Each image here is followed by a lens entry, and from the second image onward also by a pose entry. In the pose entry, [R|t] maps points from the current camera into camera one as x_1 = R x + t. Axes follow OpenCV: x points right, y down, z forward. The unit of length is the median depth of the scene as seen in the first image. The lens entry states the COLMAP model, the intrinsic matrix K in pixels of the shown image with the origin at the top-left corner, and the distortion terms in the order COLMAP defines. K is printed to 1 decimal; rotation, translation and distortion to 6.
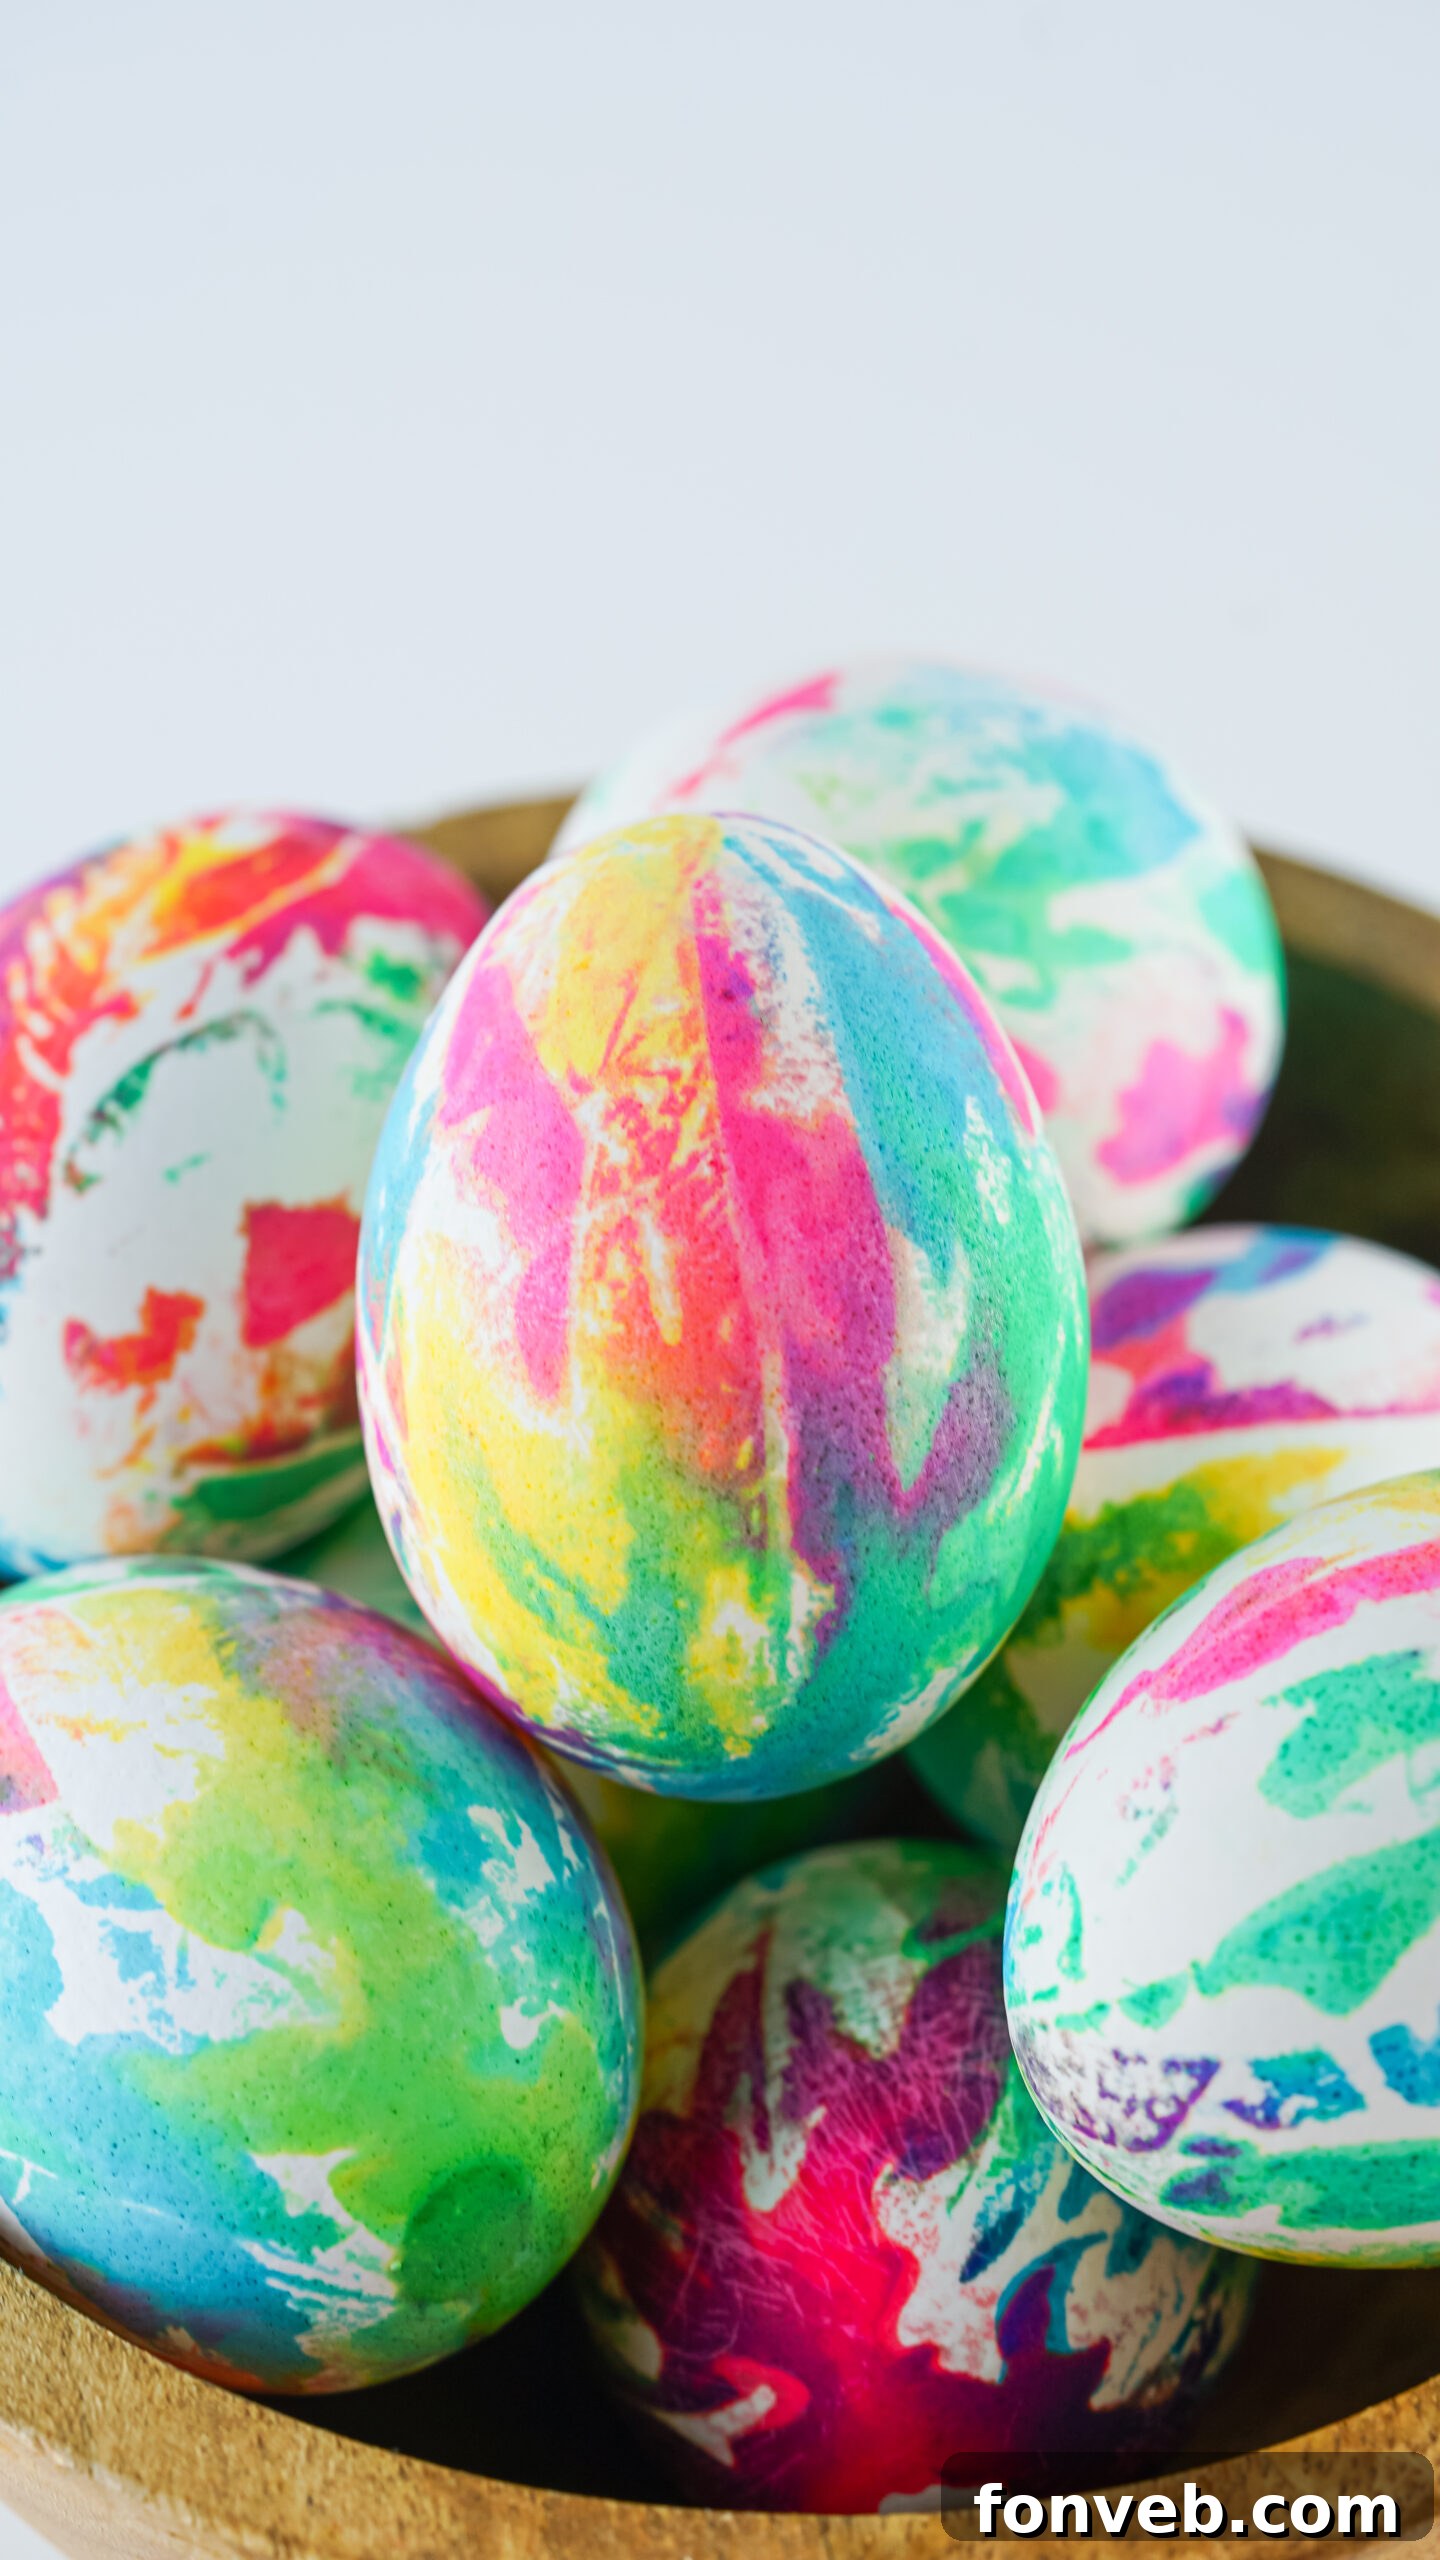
lens RADIAL K [[9123.4, 0, 720.0], [0, 9123.4, 1280.0], [0, 0, 1]] dist [-0.408572, 0.523997]
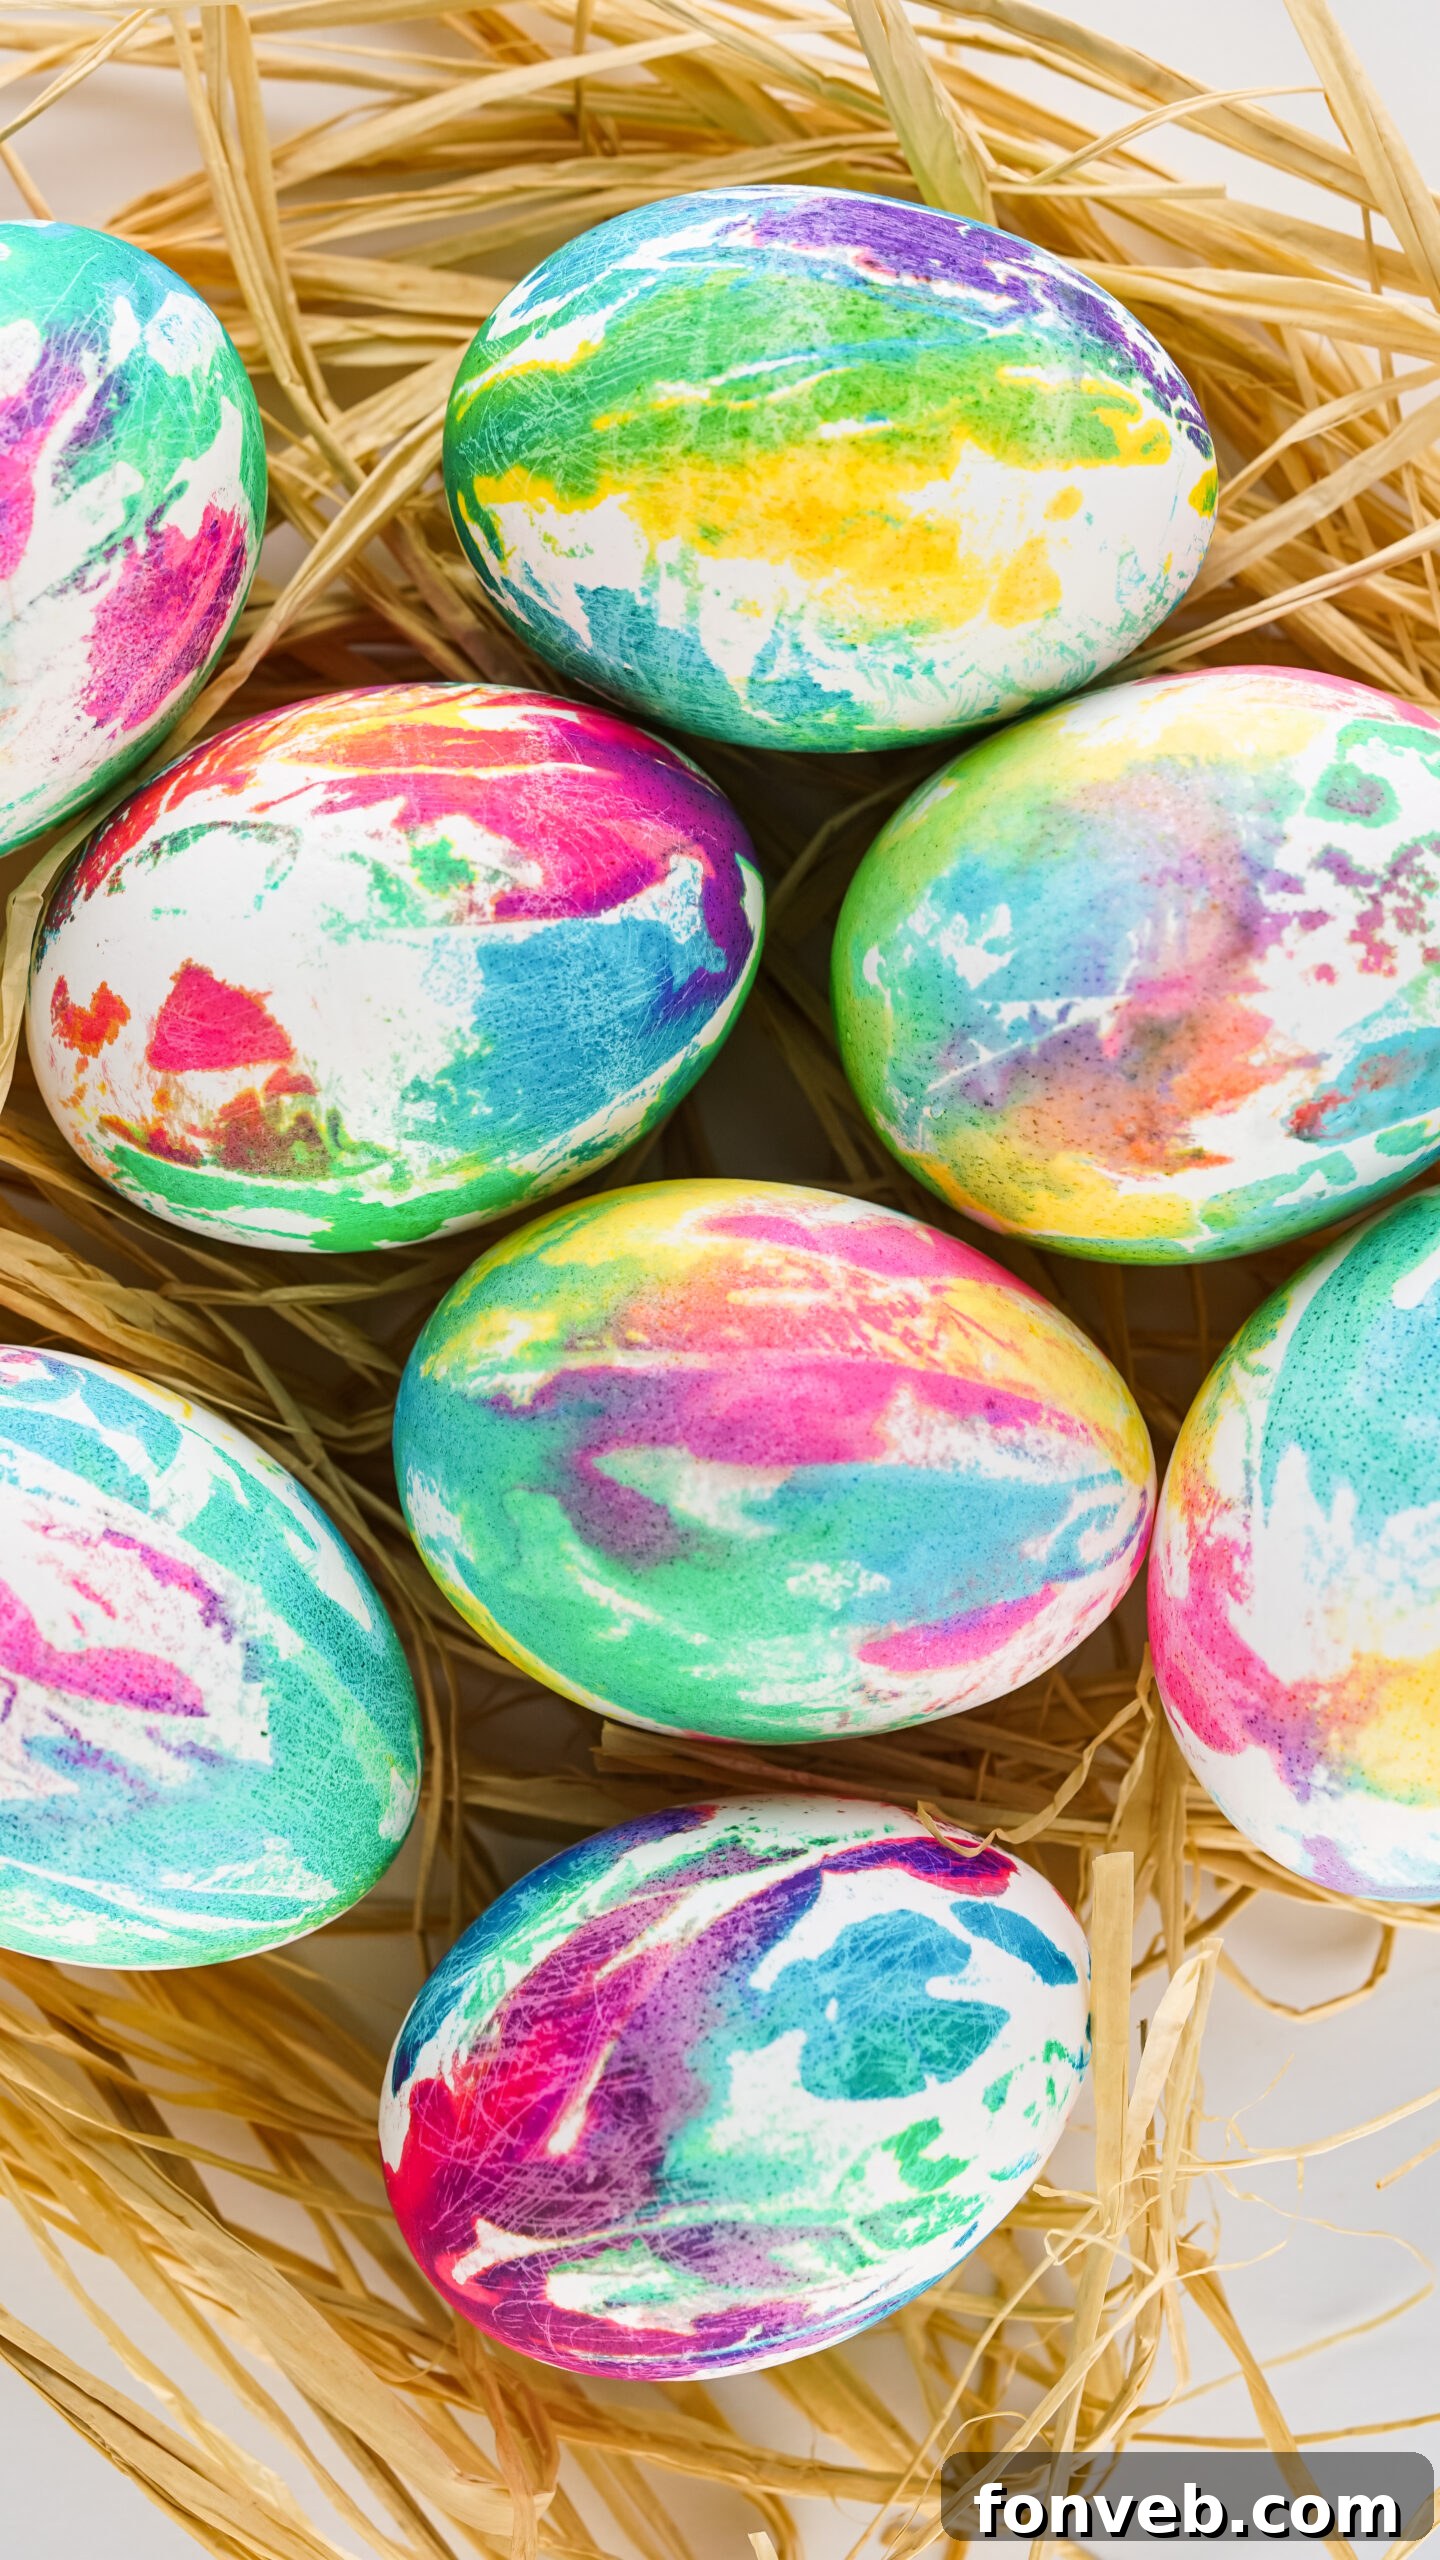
lens RADIAL K [[9123.4, 0, 720.0], [0, 9123.4, 1280.0], [0, 0, 1]] dist [-0.408572, 0.523997]
pose [[-0.158726, 0.875204, -0.456973, 0.592729], [-0.983661, -0.100354, 0.149465, -0.187926], [0.084953, 0.473231, 0.876833, -0.159259]]
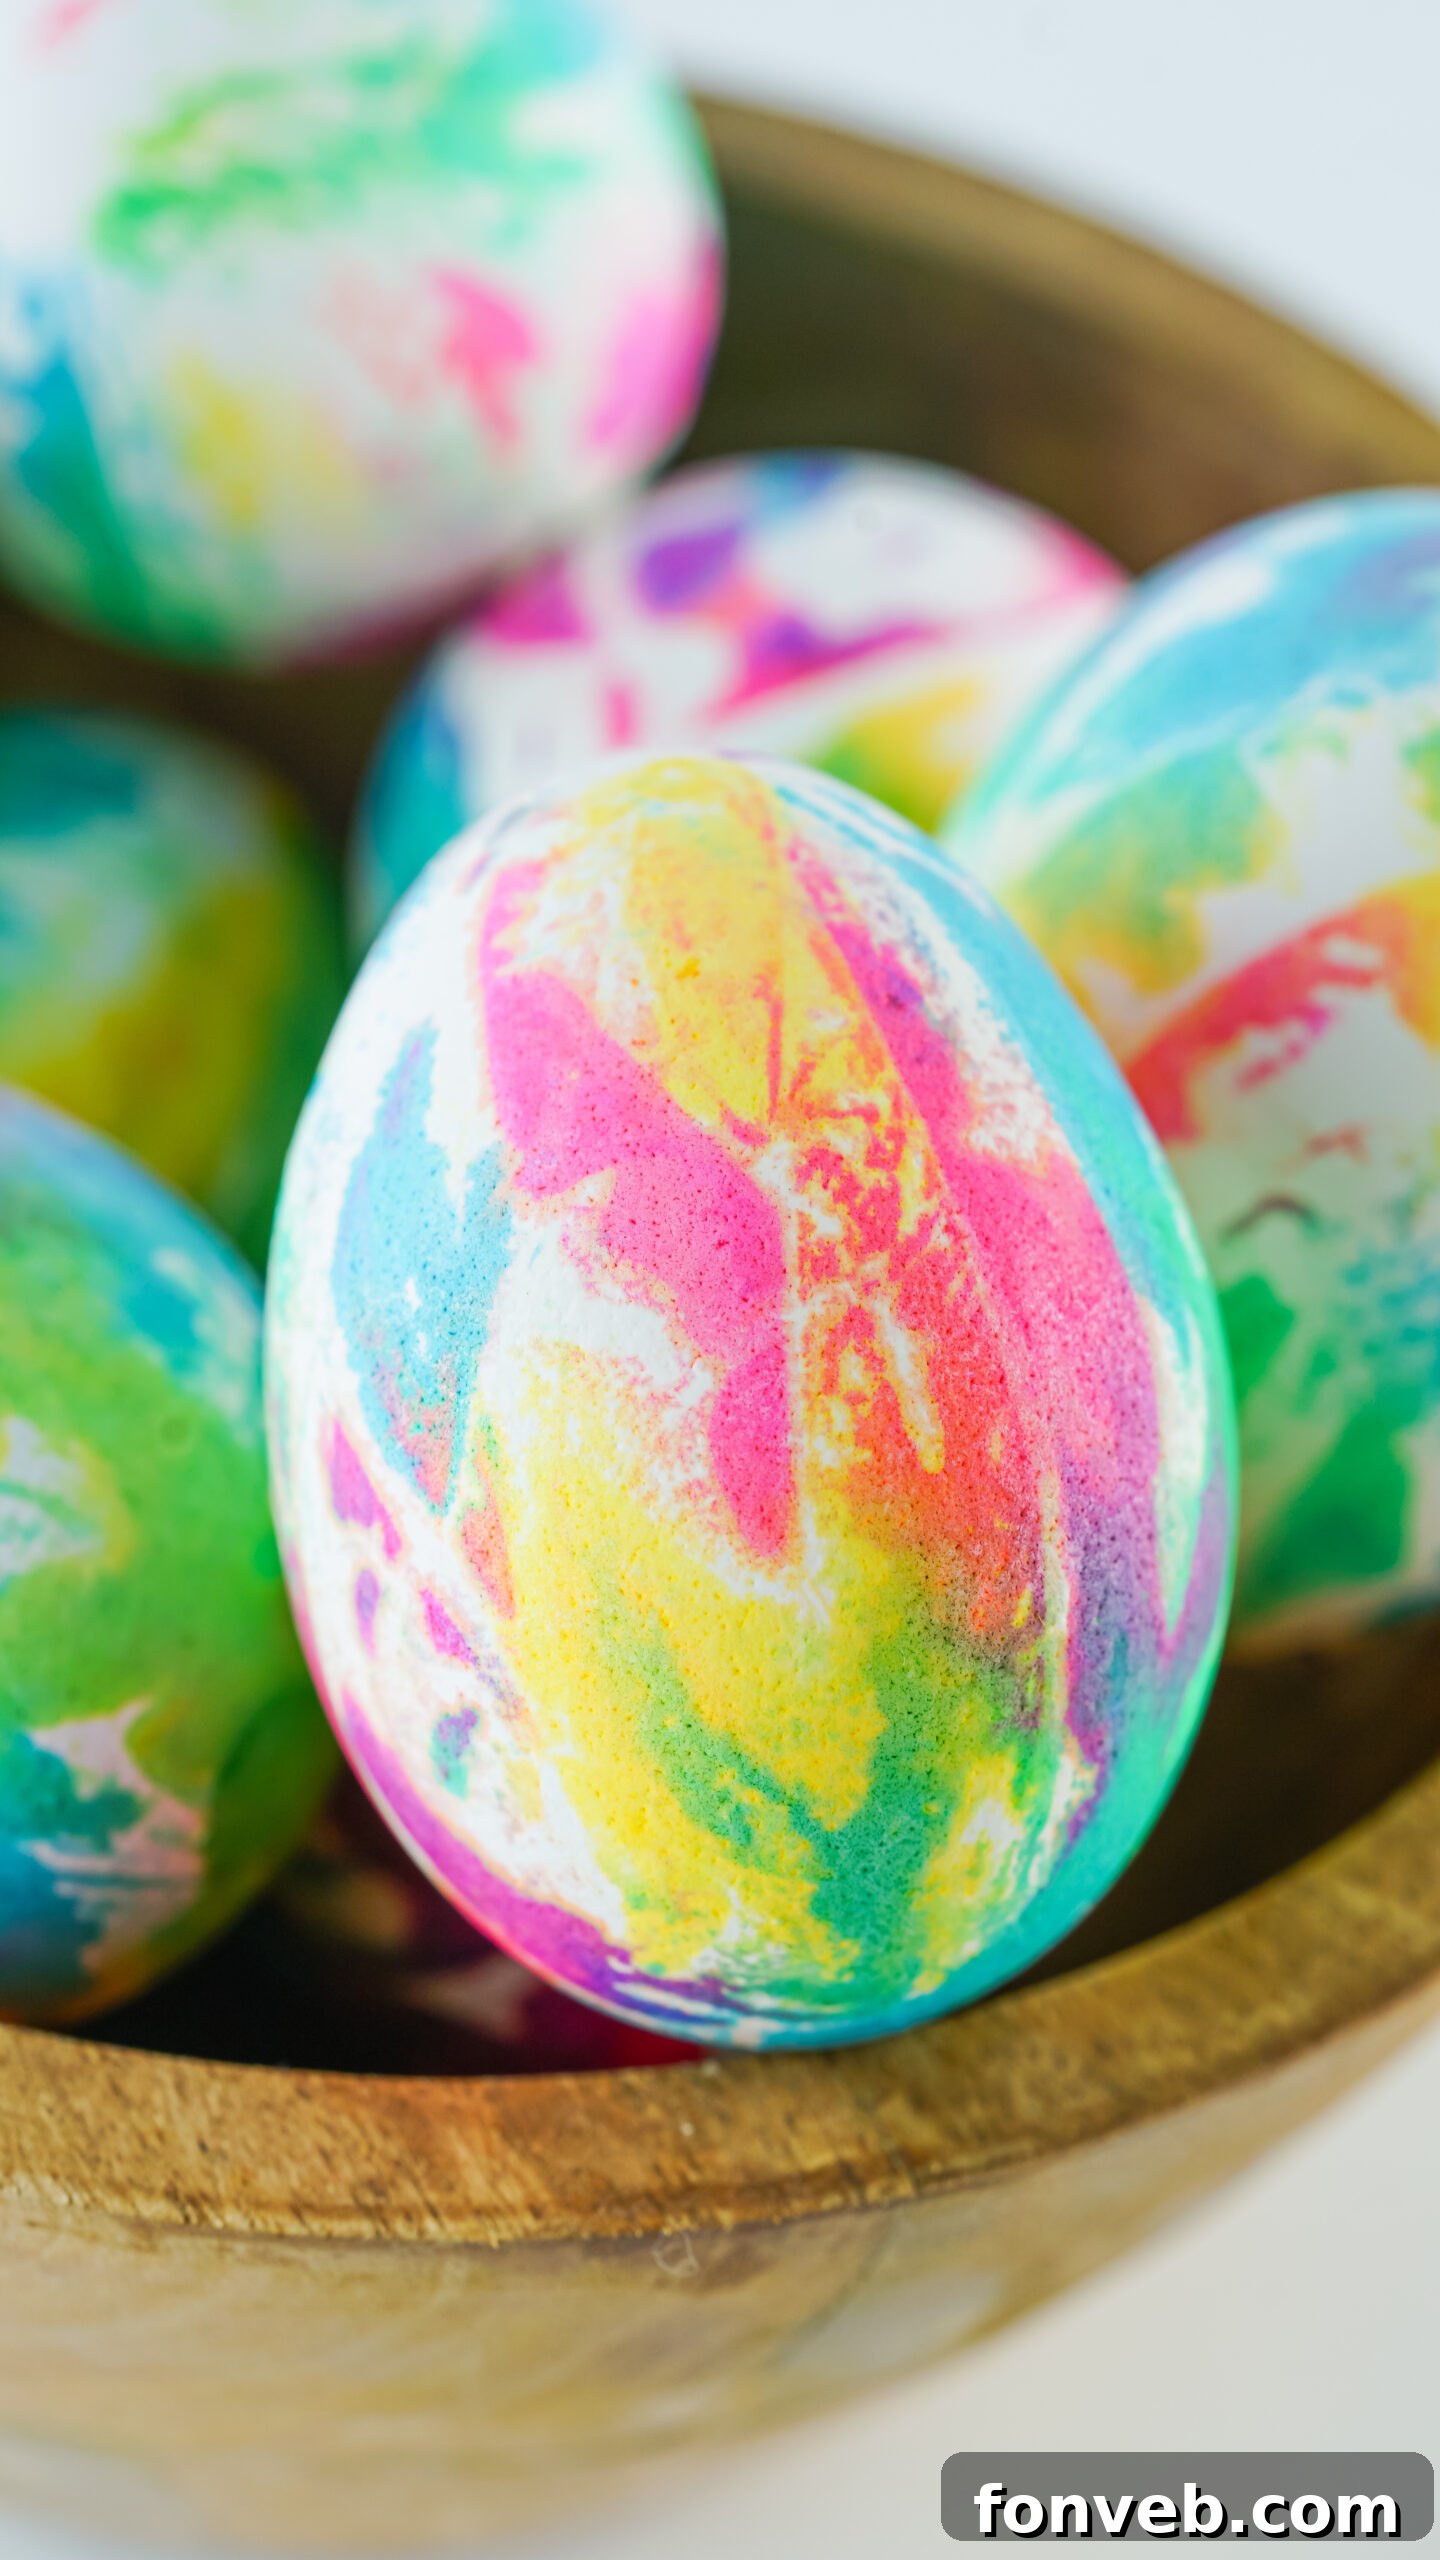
lens RADIAL K [[9123.4, 0, 720.0], [0, 9123.4, 1280.0], [0, 0, 1]] dist [-0.408572, 0.523997]
pose [[0.879162, -0.066825, 0.471814, -0.374703], [0.046996, 0.997450, 0.053702, -0.050036], [-0.474200, -0.025040, 0.880061, 0.339534]]
